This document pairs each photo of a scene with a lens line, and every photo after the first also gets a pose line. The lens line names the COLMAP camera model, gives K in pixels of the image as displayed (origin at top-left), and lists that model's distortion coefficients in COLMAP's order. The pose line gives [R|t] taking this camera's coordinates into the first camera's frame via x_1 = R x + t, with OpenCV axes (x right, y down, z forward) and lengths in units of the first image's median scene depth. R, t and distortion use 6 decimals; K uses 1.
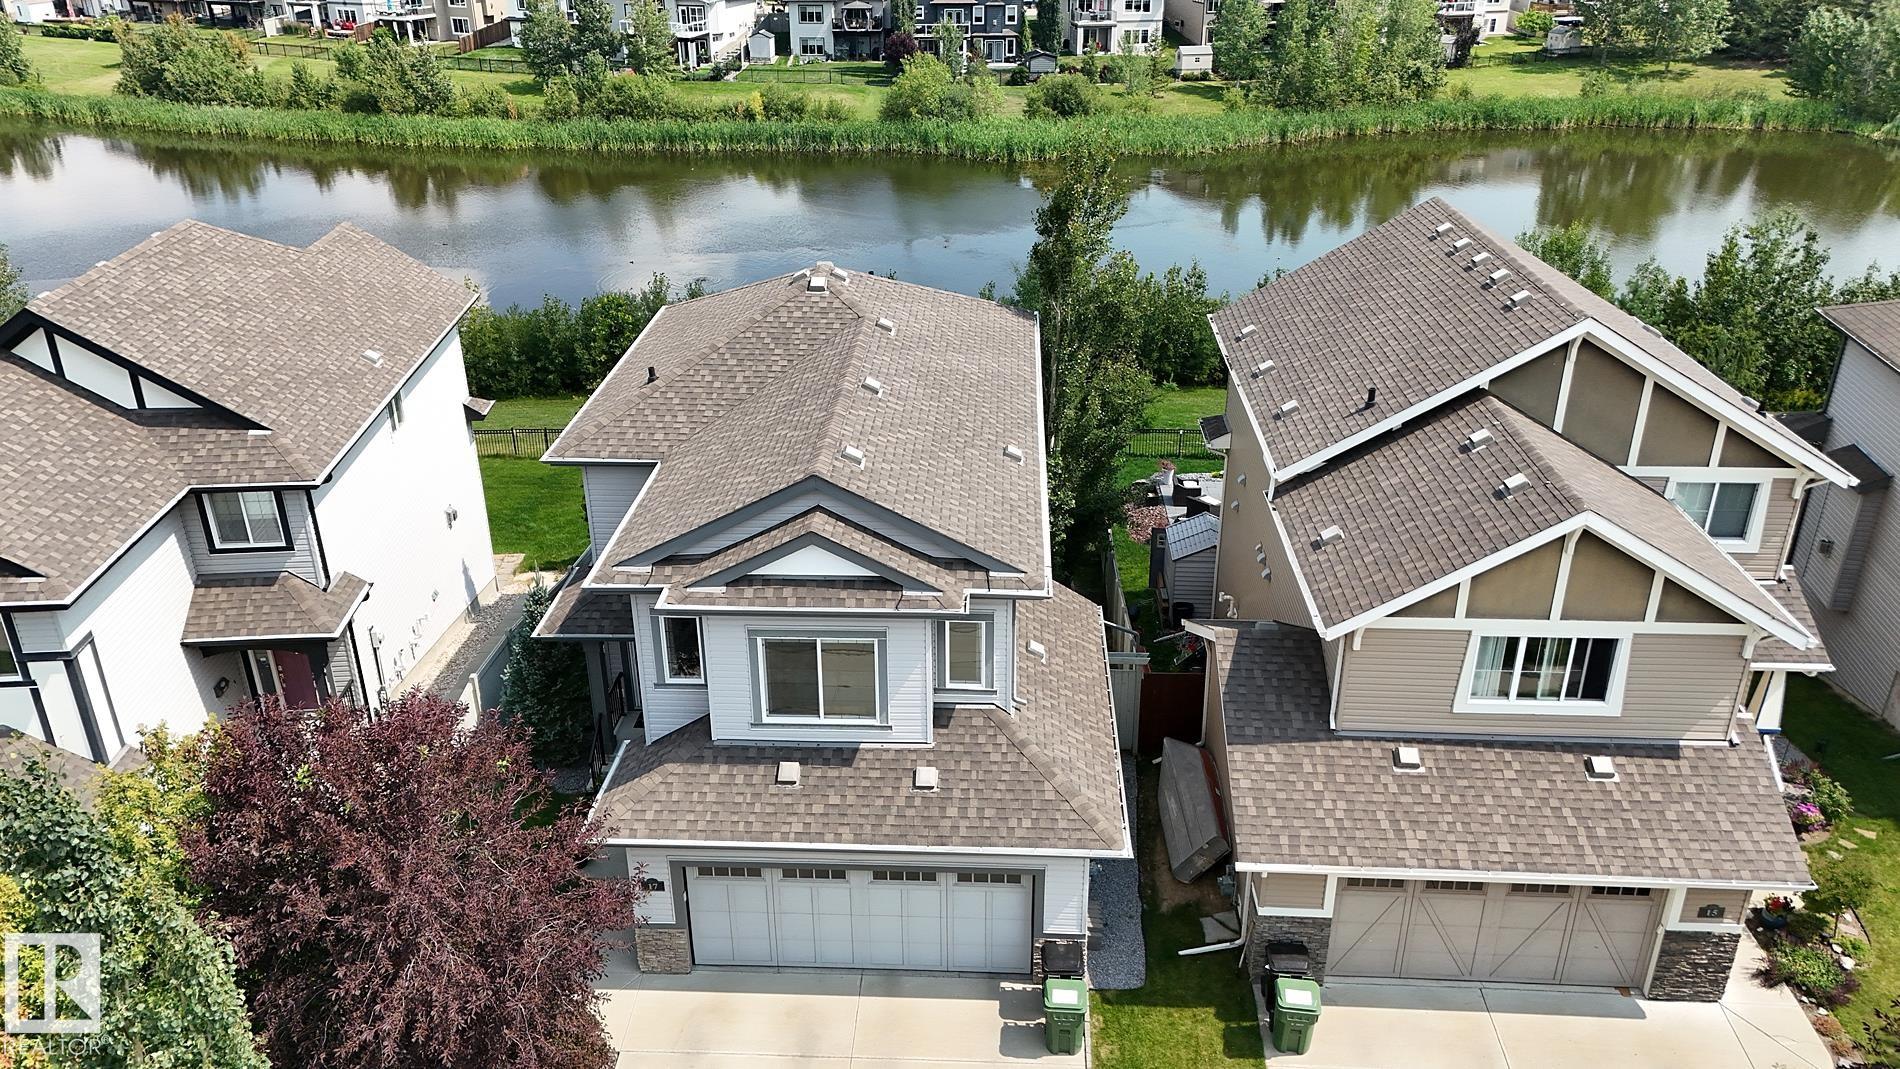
lens RADIAL K [[1396.0, 0, 949.2], [0, 1396.0, 520.6], [0, 0, 1]] dist [0.077647, -0.076639]
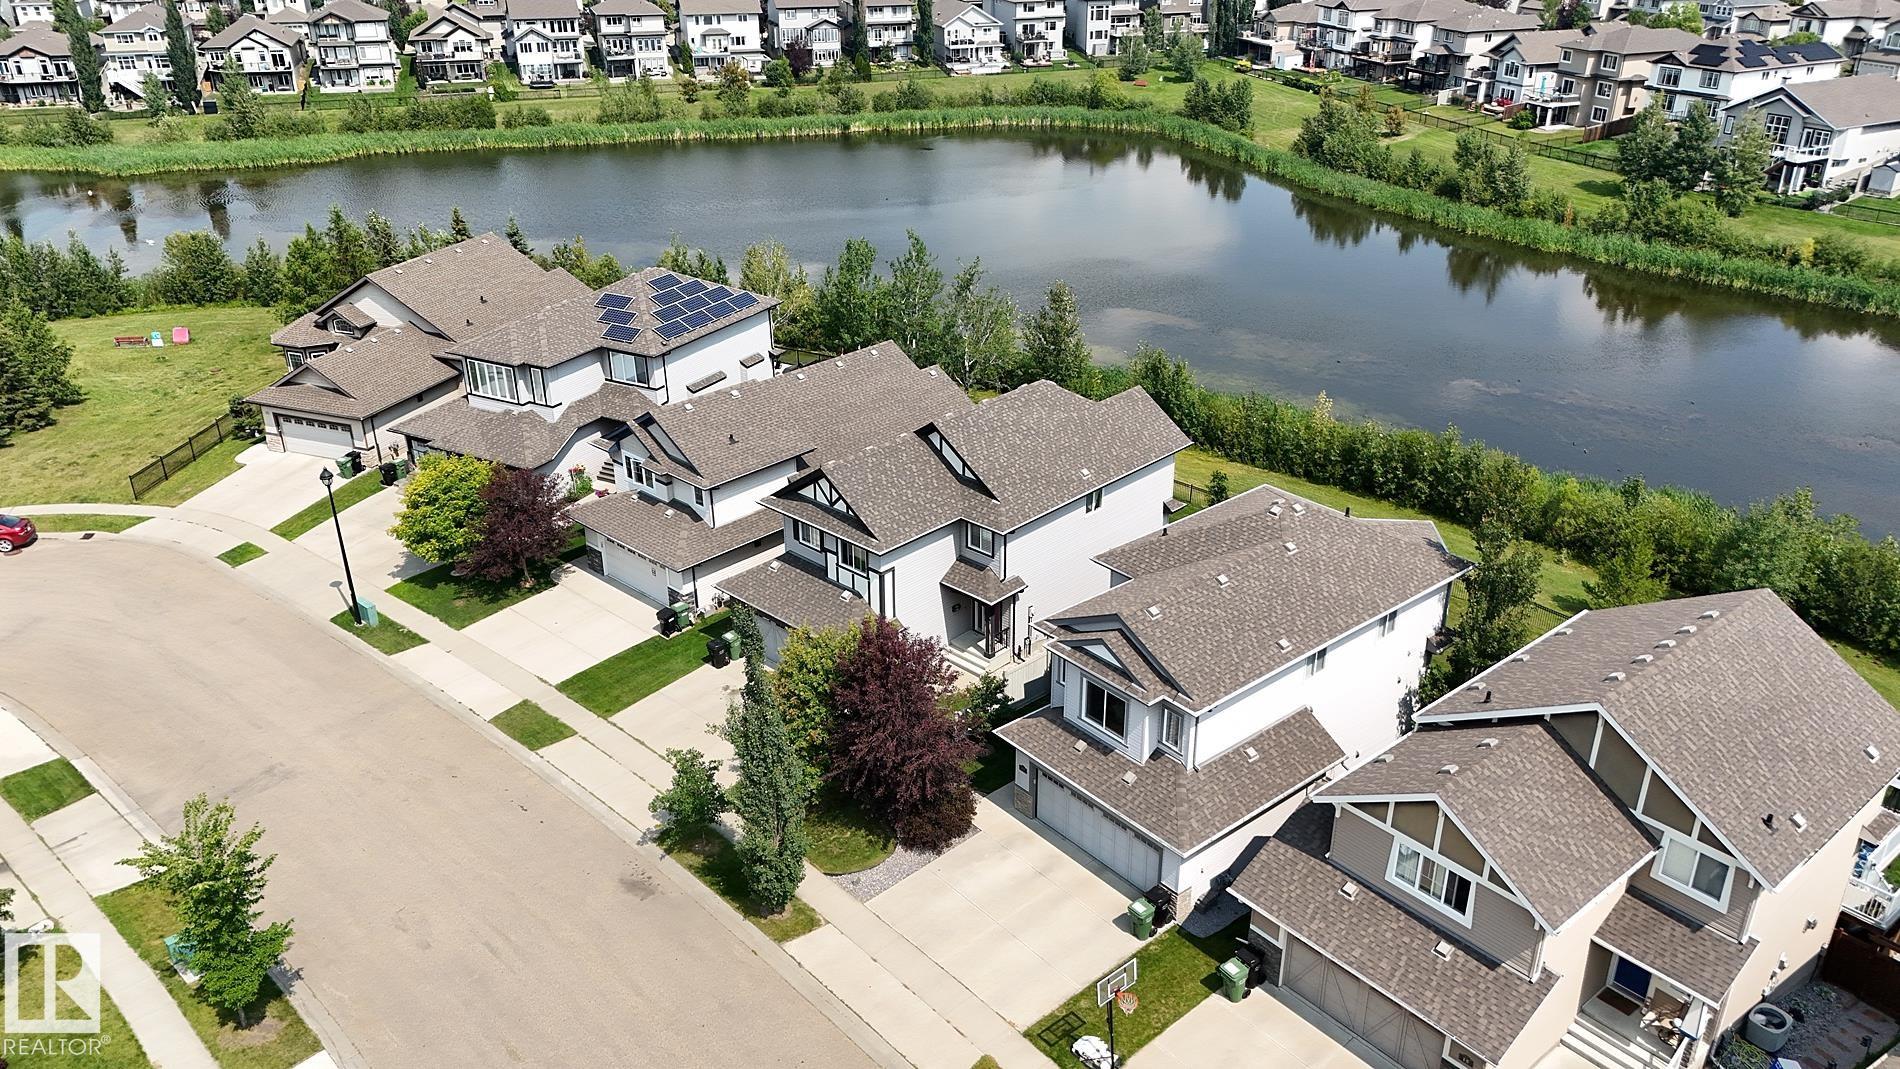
lens RADIAL K [[1396.0, 0, 949.2], [0, 1396.0, 520.6], [0, 0, 1]] dist [0.077647, -0.076639]
pose [[0.674984, 0.313306, -0.668009, 0.970254], [-0.307026, 0.942527, 0.131828, -0.324468], [0.670918, 0.116114, 0.732384, -0.634731]]
